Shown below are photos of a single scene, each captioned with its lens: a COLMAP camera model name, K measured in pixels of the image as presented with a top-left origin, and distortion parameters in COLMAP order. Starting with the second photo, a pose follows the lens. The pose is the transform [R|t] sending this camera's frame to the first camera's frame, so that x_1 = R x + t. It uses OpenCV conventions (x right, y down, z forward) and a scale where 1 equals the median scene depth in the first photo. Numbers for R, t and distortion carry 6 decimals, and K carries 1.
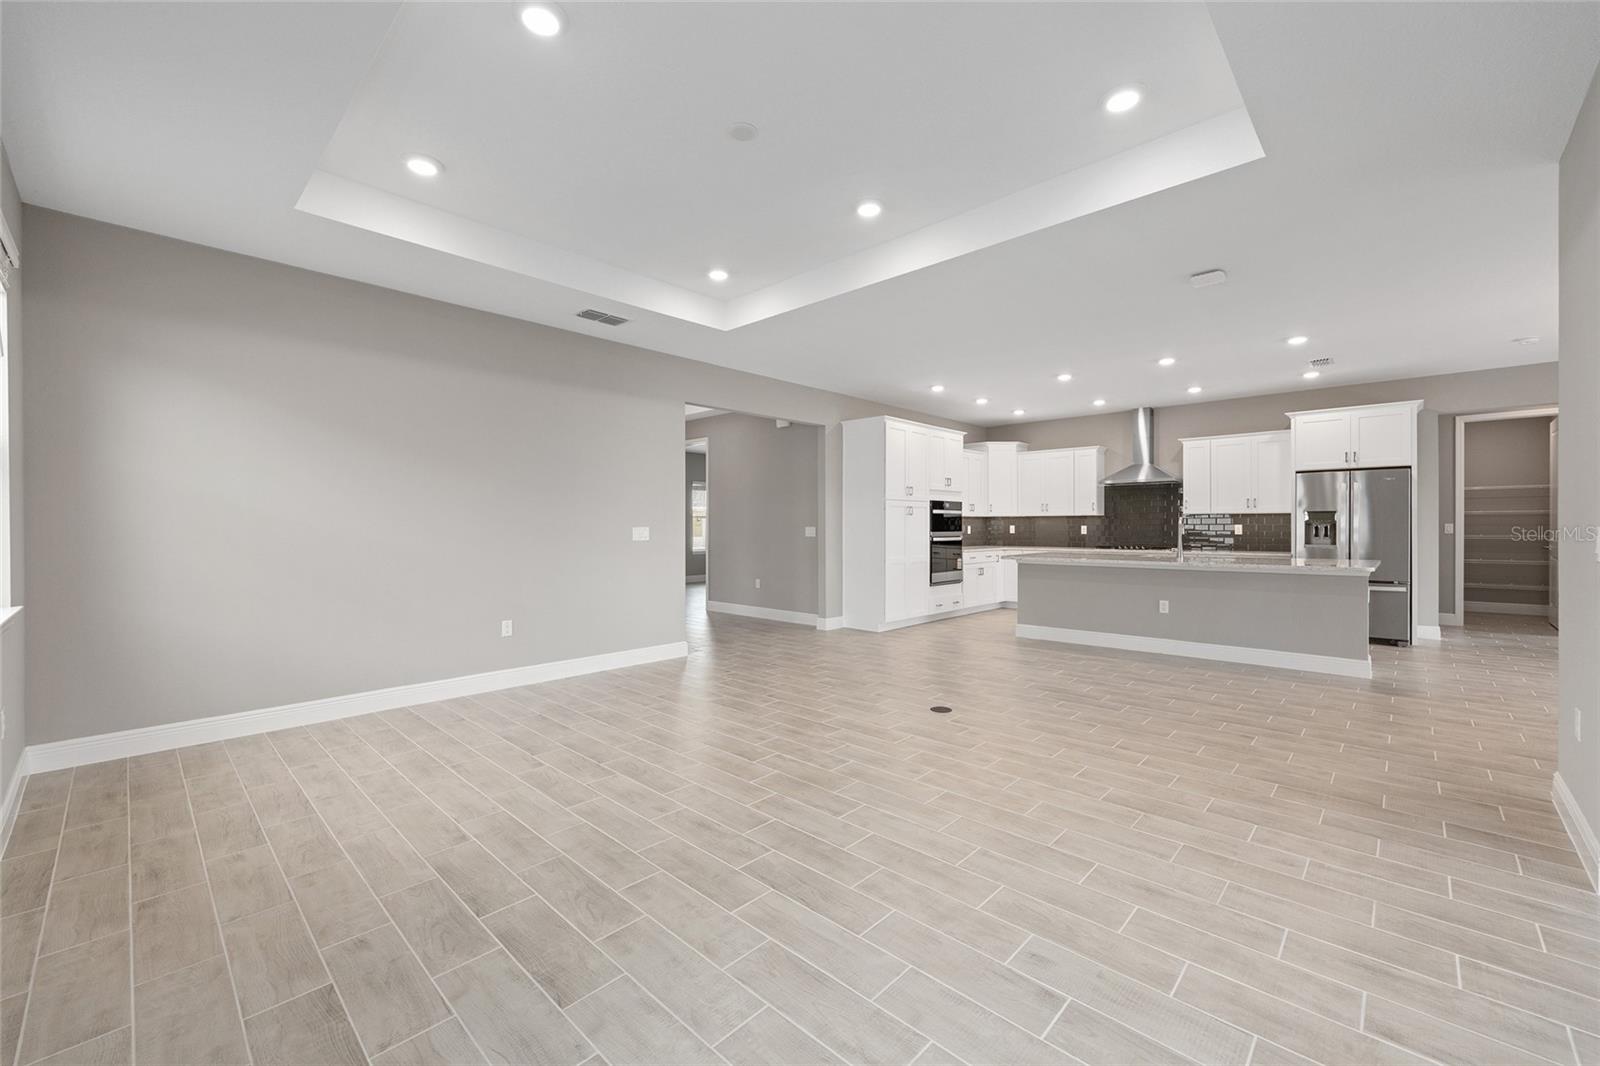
lens RADIAL K [[643.8, 0, 800.0], [0, 643.8, 533.0], [0, 0, 1]] dist [-0.000206, -0.000043]
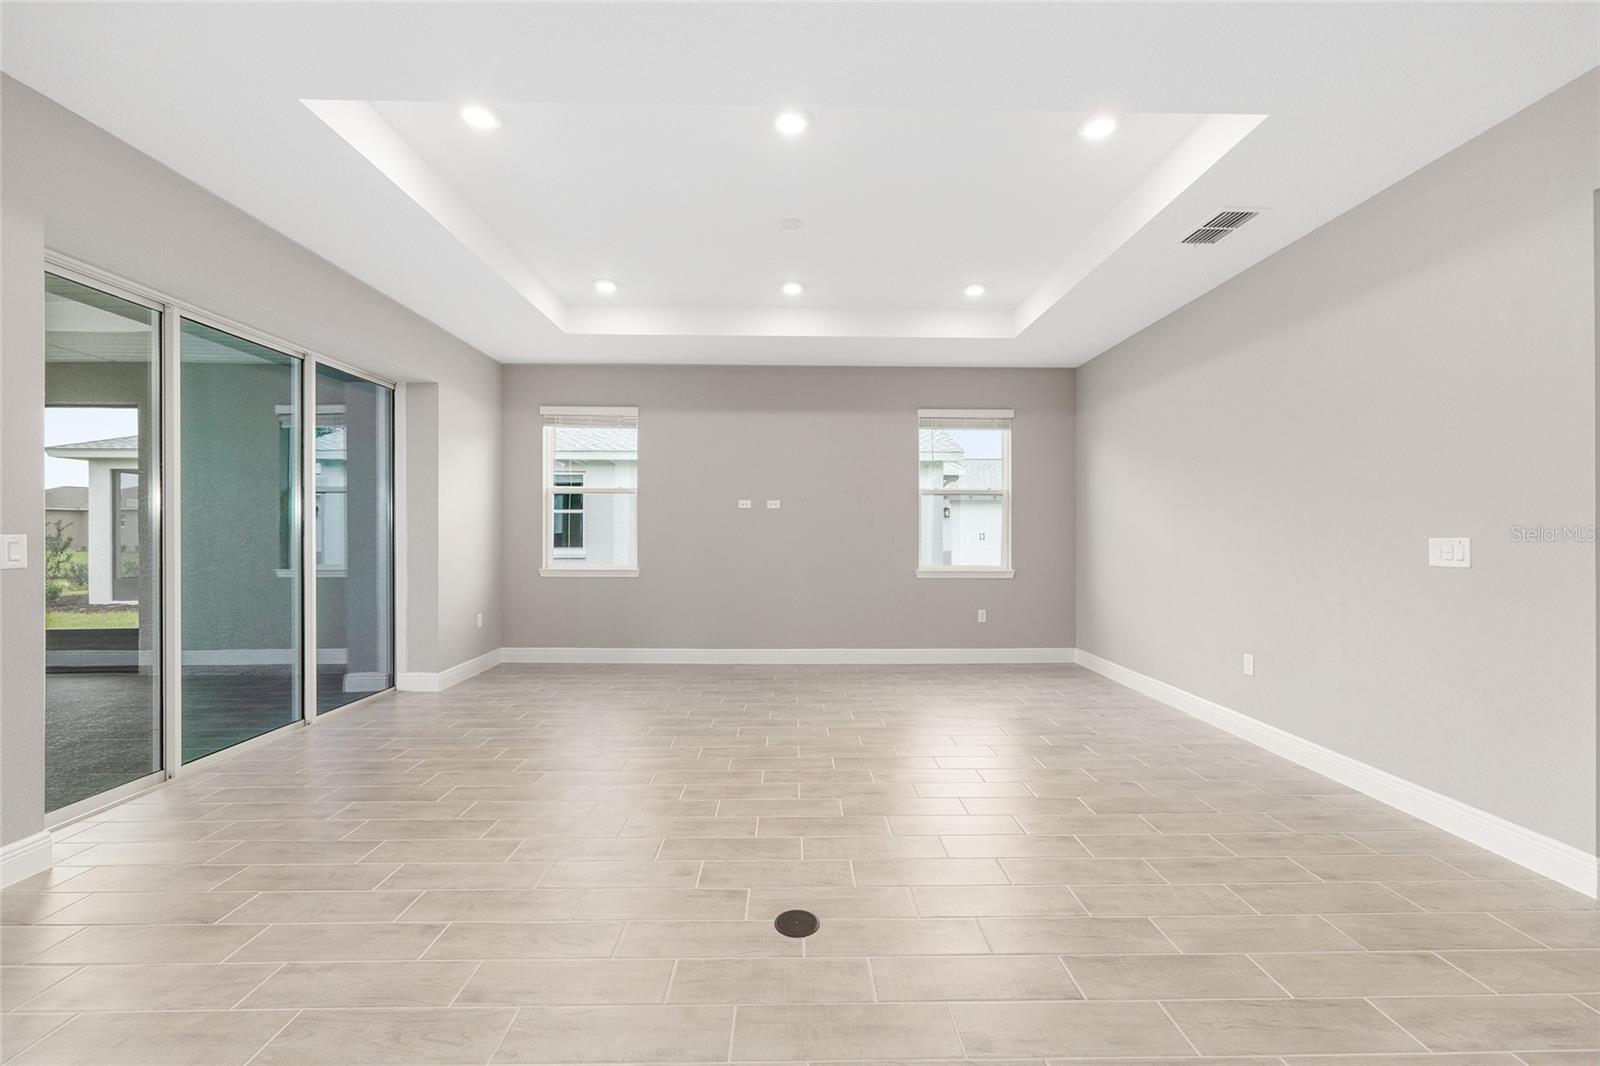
lens RADIAL K [[643.8, 0, 800.0], [0, 643.8, 533.0], [0, 0, 1]] dist [-0.000206, -0.000043]
pose [[-0.714501, 0.000259, -0.699634, 0.699459], [-0.008877, 0.999916, 0.009436, -0.019981], [0.699578, 0.012953, -0.714439, 1.707247]]
